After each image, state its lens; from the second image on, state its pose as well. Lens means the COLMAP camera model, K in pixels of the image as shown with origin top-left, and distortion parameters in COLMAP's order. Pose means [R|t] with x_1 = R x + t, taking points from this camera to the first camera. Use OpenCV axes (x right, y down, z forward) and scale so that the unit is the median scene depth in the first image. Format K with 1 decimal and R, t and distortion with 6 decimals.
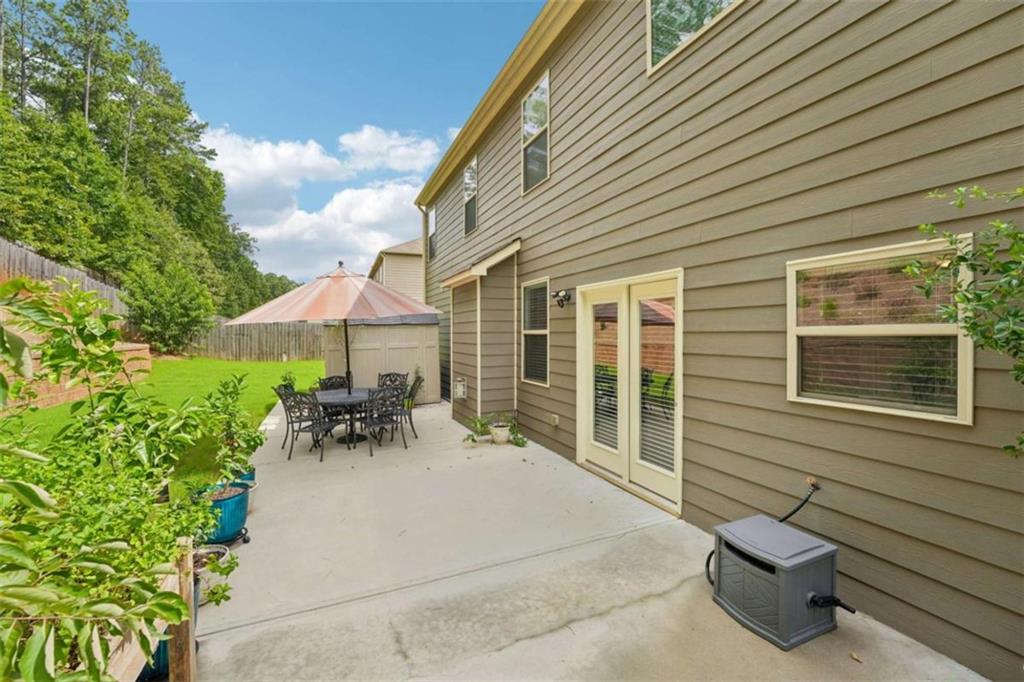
lens RADIAL K [[426.0, 0, 518.3], [0, 426.0, 338.7], [0, 0, 1]] dist [-0.023632, 0.000667]
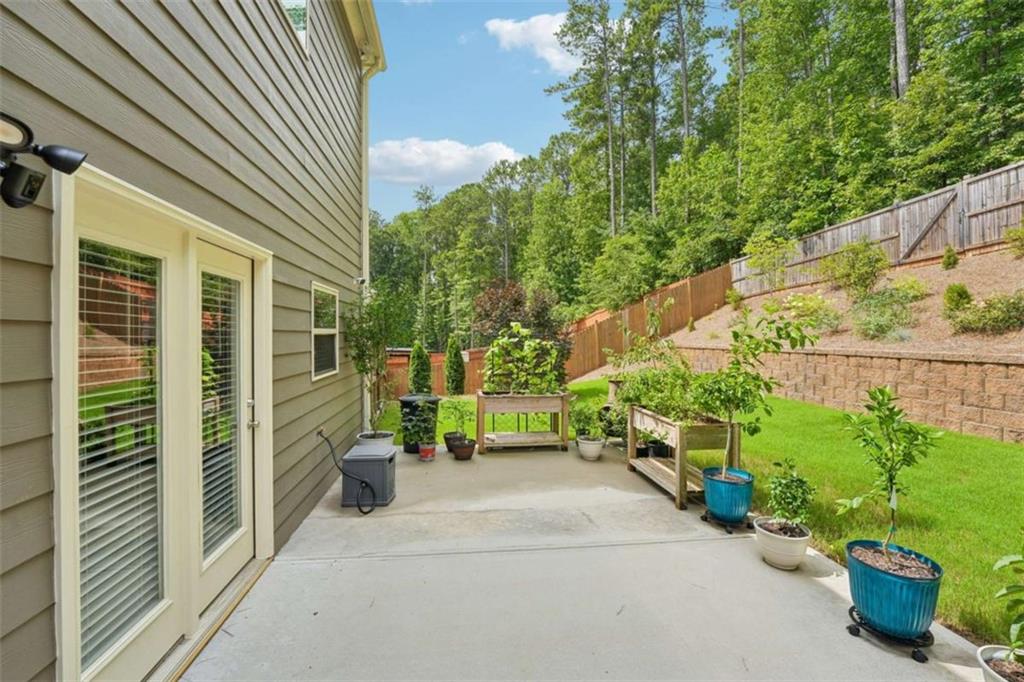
lens RADIAL K [[426.0, 0, 509.4], [0, 426.0, 330.6], [0, 0, 1]] dist [-0.023632, 0.000667]
pose [[-0.958018, 0.014255, 0.286354, -0.085383], [0.015925, 0.999867, 0.003504, -0.003228], [-0.286266, 0.007917, -0.958118, 0.483748]]
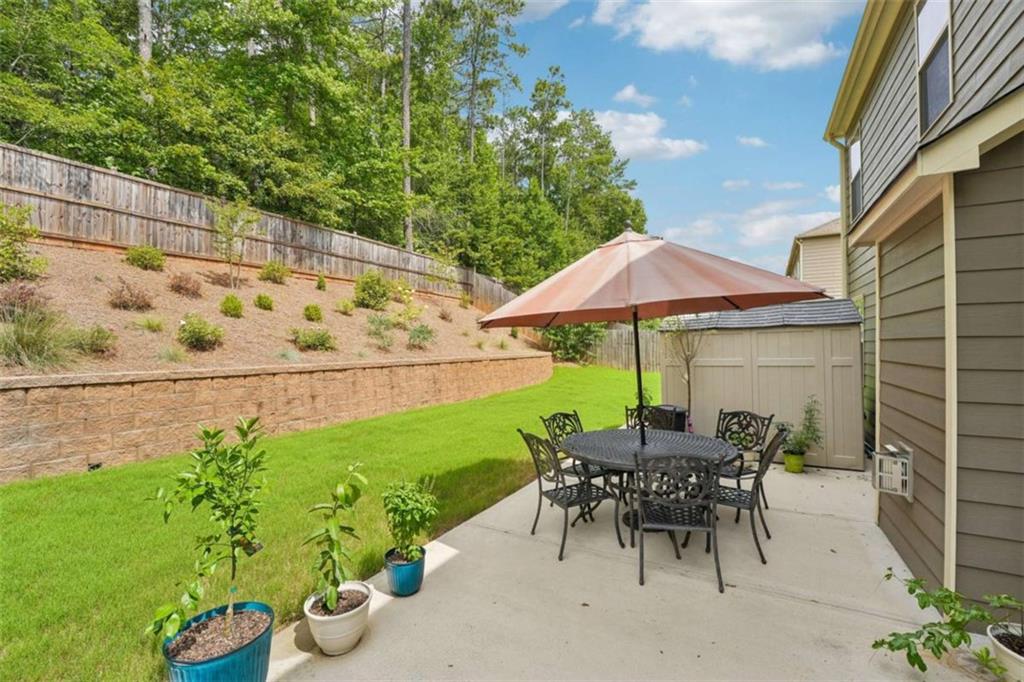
lens RADIAL K [[426.0, 0, 506.3], [0, 426.0, 341.5], [0, 0, 1]] dist [-0.023632, 0.000667]
pose [[0.583590, -0.003308, -0.812042, -0.015201], [-0.010622, 0.999875, -0.011708, -0.001363], [0.811979, 0.015458, 0.583481, 0.268267]]
